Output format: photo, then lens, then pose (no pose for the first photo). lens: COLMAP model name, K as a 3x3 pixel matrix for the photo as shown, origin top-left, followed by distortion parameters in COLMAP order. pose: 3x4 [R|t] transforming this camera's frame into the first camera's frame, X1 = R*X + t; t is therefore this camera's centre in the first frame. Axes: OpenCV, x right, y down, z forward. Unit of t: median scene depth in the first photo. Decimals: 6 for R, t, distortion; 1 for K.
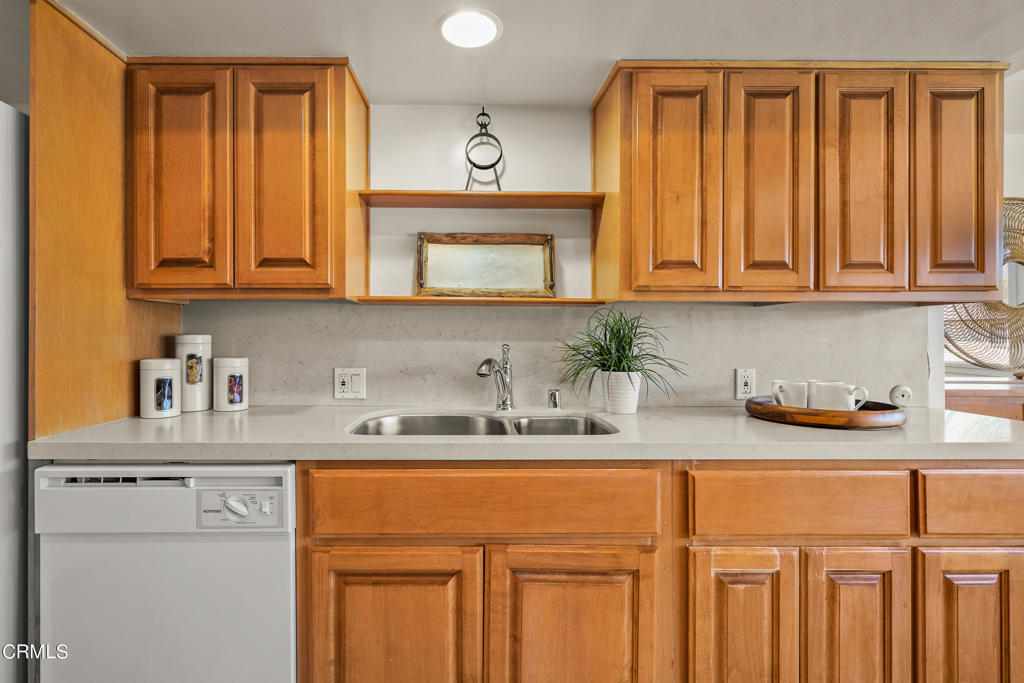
lens RADIAL K [[471.4, 0, 507.7], [0, 471.4, 335.6], [0, 0, 1]] dist [-0.004074, 0.000305]
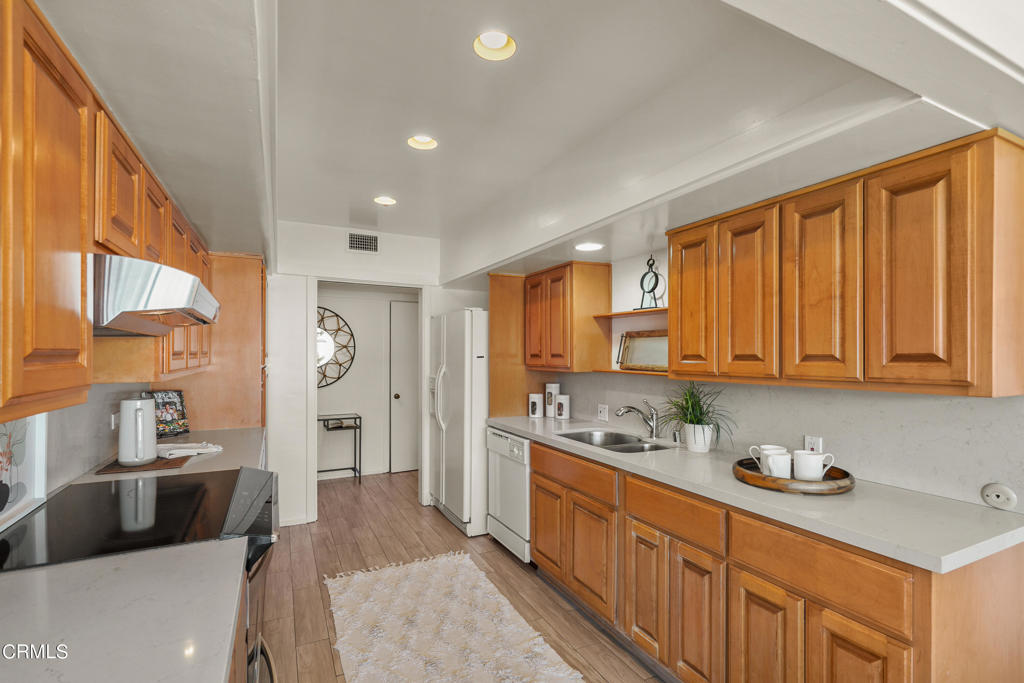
lens RADIAL K [[471.4, 0, 512.5], [0, 471.4, 350.8], [0, 0, 1]] dist [-0.004074, 0.000305]
pose [[0.443105, -0.009052, -0.896424, 1.469427], [0.001334, 0.999955, -0.009438, -0.157447], [0.896469, 0.002987, 0.443097, -0.201528]]
